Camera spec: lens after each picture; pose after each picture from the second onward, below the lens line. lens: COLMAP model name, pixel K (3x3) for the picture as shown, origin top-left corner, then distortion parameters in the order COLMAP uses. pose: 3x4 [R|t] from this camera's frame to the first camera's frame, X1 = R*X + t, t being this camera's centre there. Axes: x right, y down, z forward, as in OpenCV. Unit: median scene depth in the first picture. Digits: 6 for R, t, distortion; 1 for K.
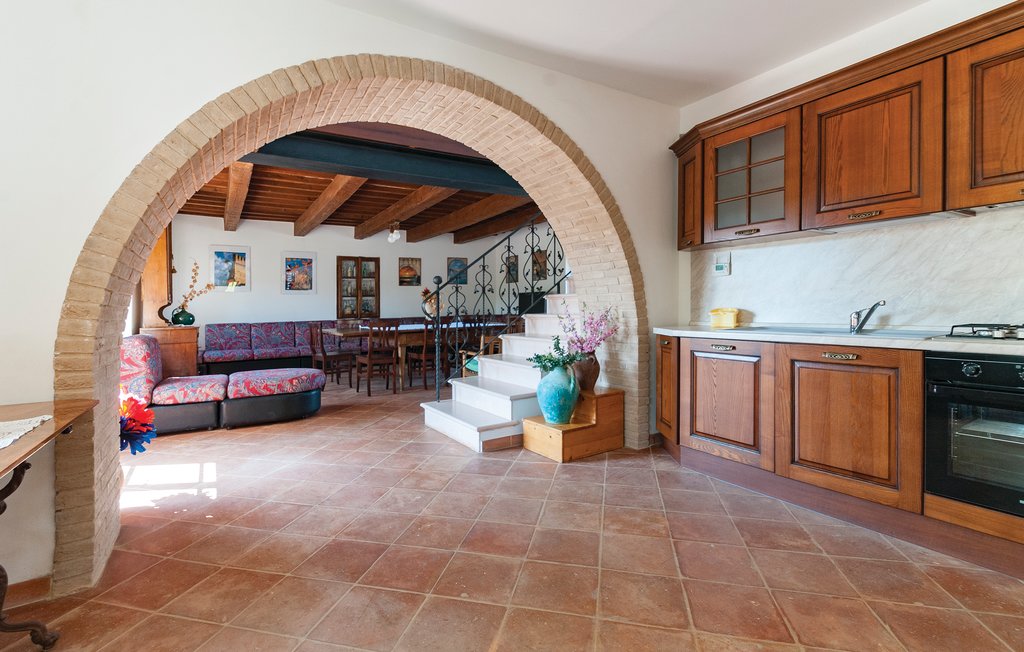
lens RADIAL K [[469.9, 0, 497.8], [0, 469.9, 333.4], [0, 0, 1]] dist [0.000143, -0.000289]
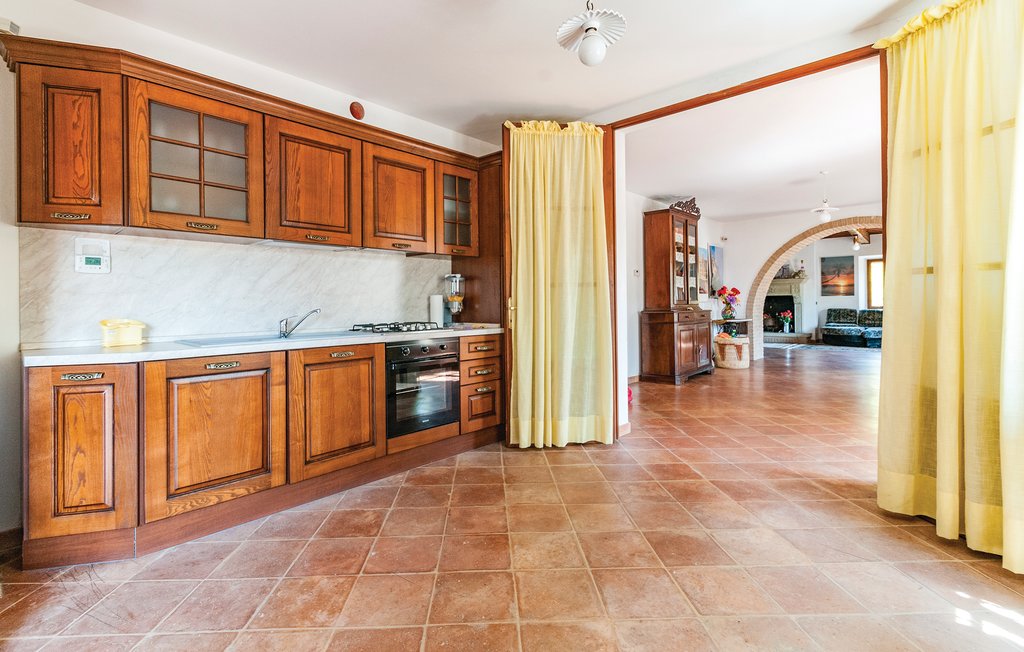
lens RADIAL K [[469.9, 0, 497.8], [0, 469.9, 333.4], [0, 0, 1]] dist [0.000143, -0.000289]
pose [[-0.272637, -0.037238, 0.961396, -0.502780], [0.074482, 0.995435, 0.059679, -0.044966], [-0.959230, 0.087877, -0.268619, 0.891264]]
